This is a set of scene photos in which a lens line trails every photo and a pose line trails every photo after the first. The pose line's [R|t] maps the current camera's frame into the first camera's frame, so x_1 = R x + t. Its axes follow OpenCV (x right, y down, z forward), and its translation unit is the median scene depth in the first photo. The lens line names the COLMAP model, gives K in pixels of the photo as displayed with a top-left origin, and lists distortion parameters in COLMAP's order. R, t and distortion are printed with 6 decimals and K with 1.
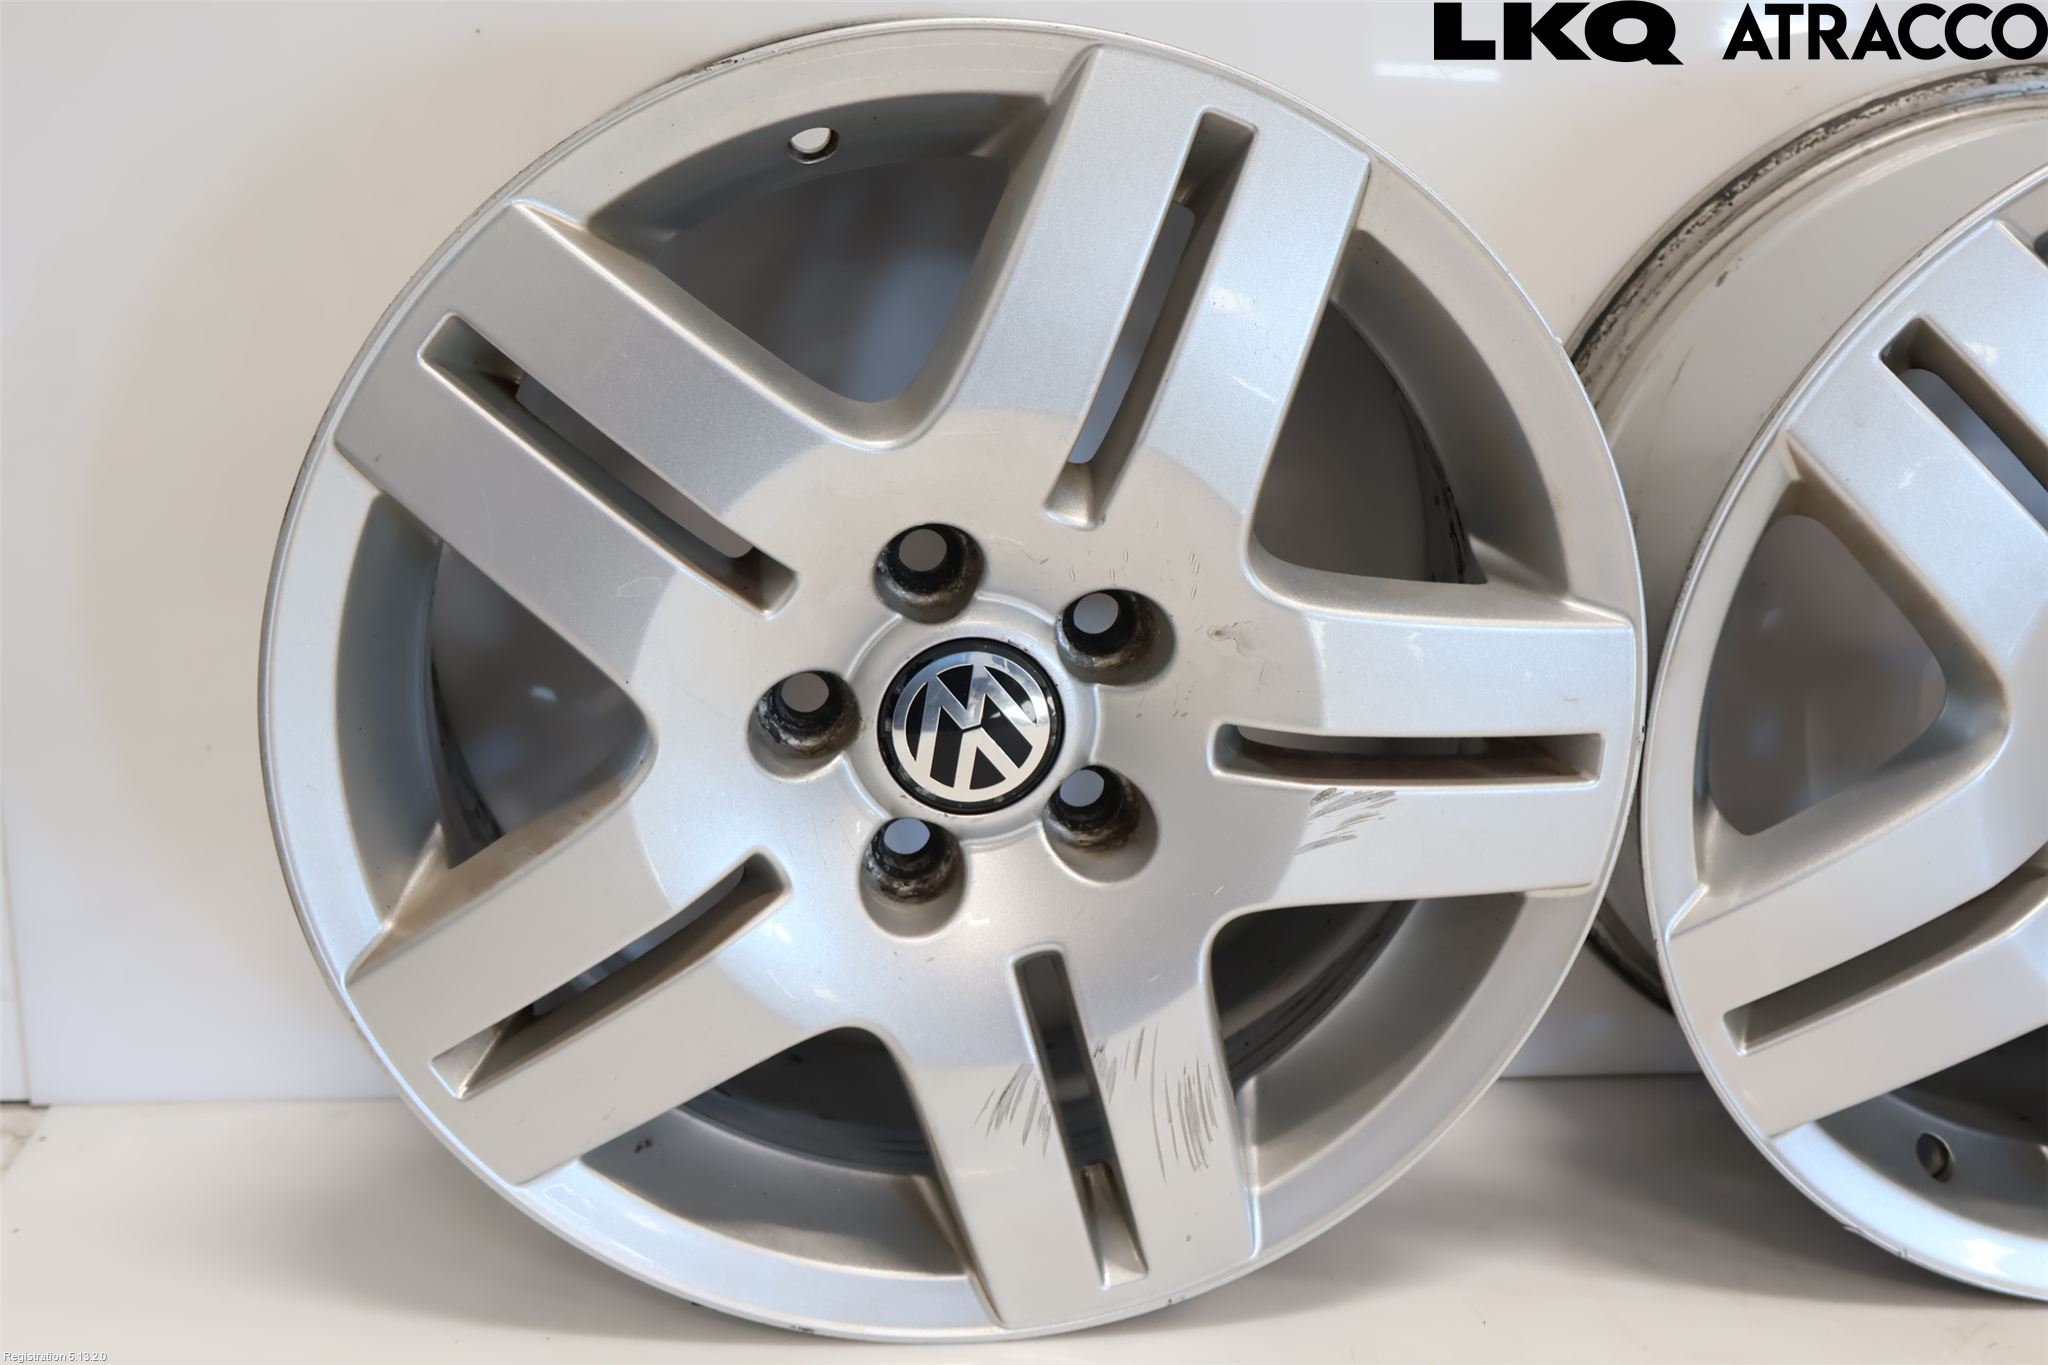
lens RADIAL K [[2304.0, 0, 1024.0], [0, 2304.0, 682.5], [0, 0, 1]] dist [0.021608, 0.010394]
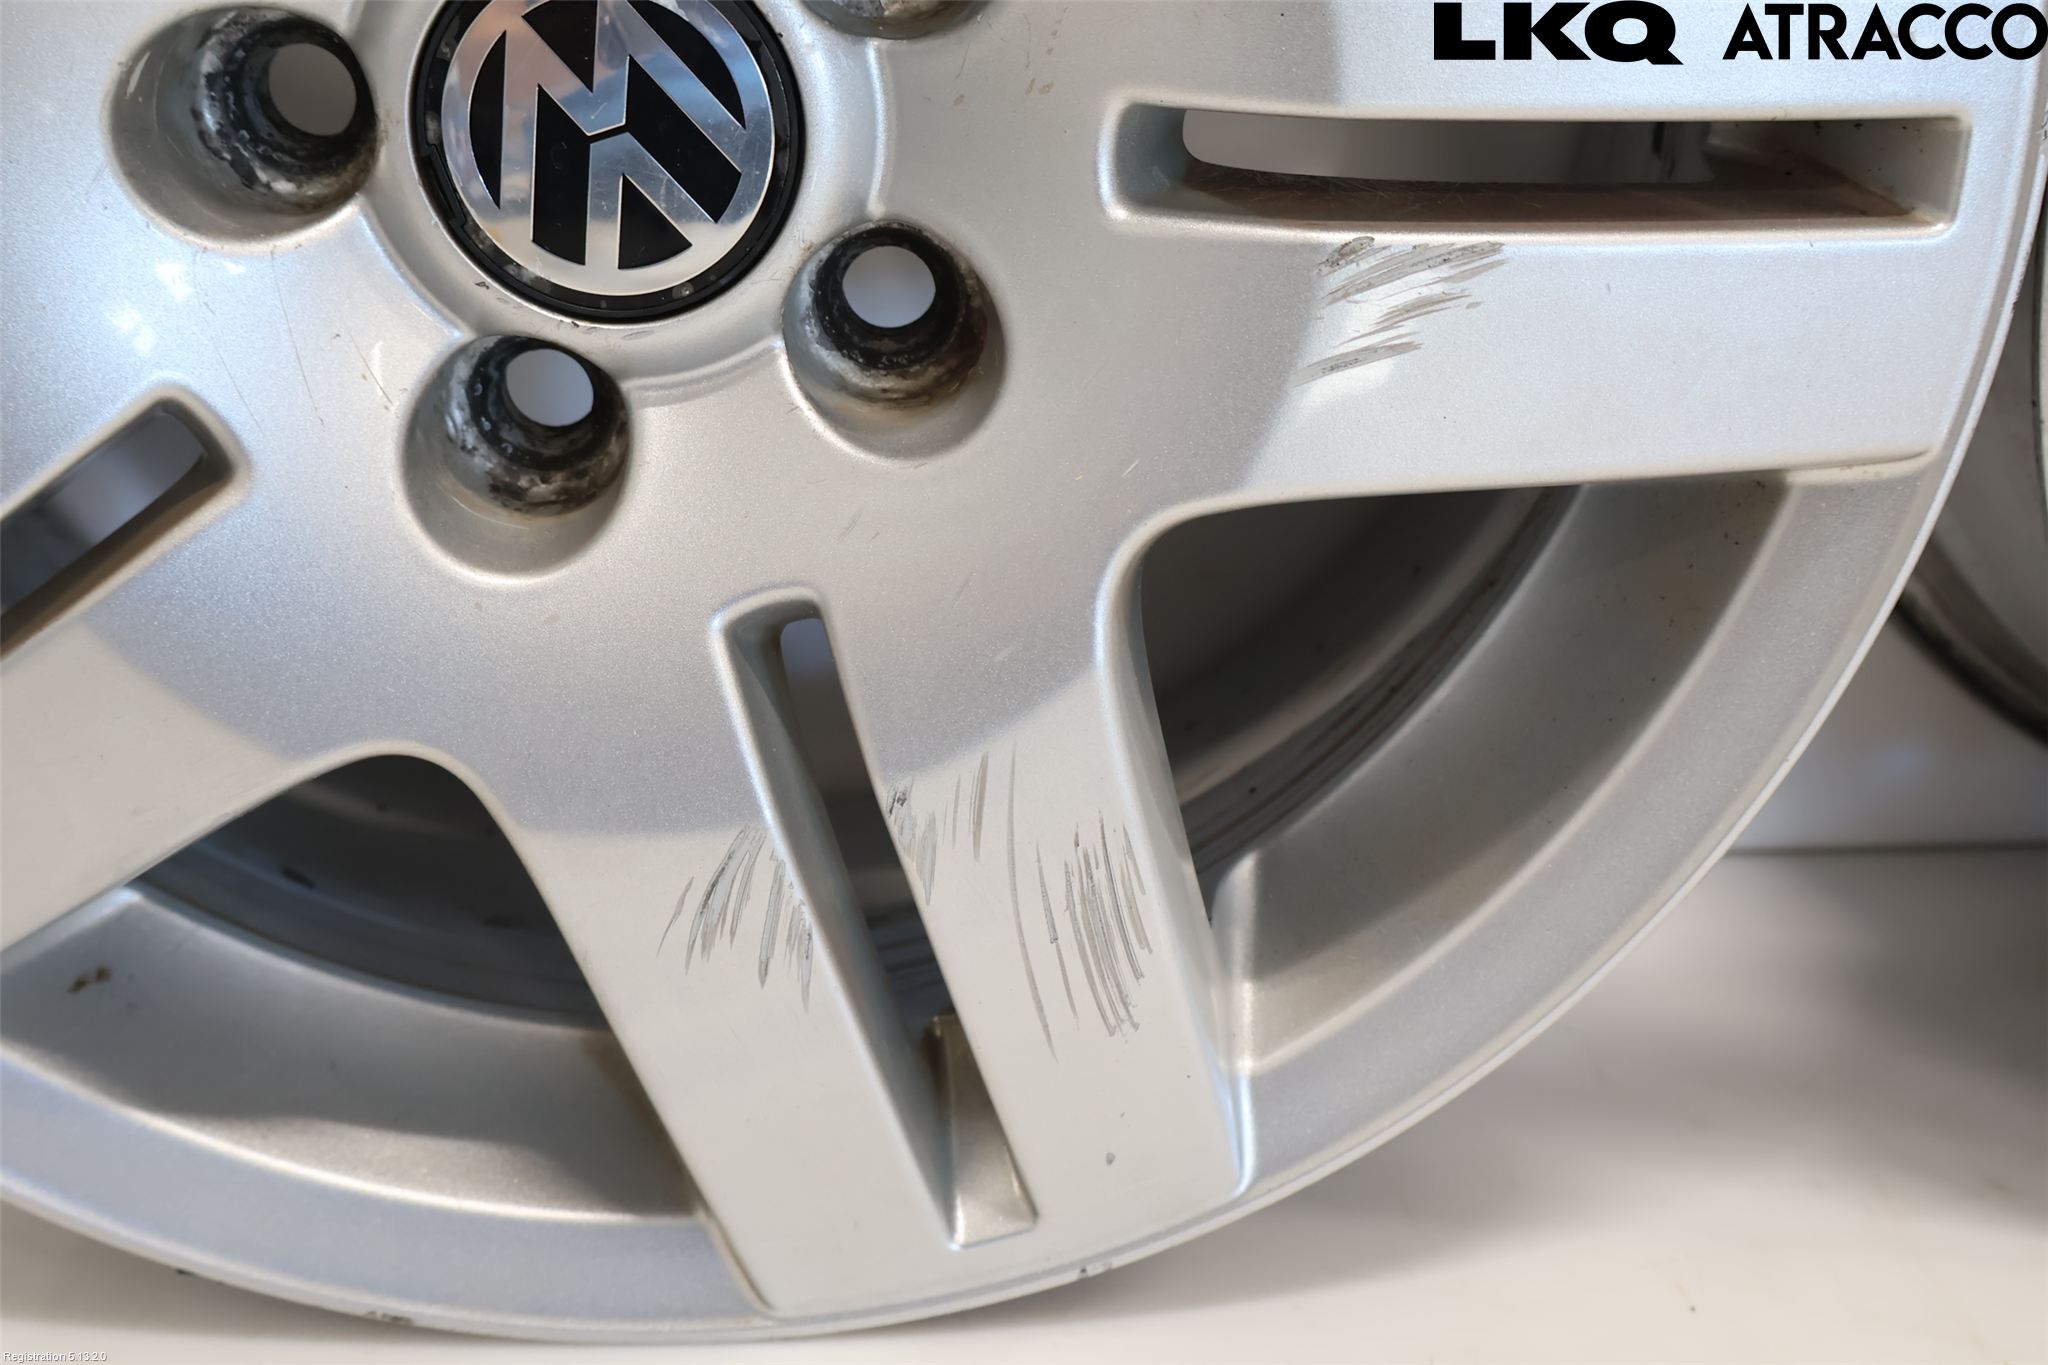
lens RADIAL K [[2446.4, 0, 1024.0], [0, 2446.4, 682.5], [0, 0, 1]] dist [0.019446, 0.039066]
pose [[0.996211, -0.006722, -0.086709, 0.103821], [0.015639, 0.994603, 0.102564, 0.080187], [0.085551, -0.103532, 0.990940, 0.479727]]
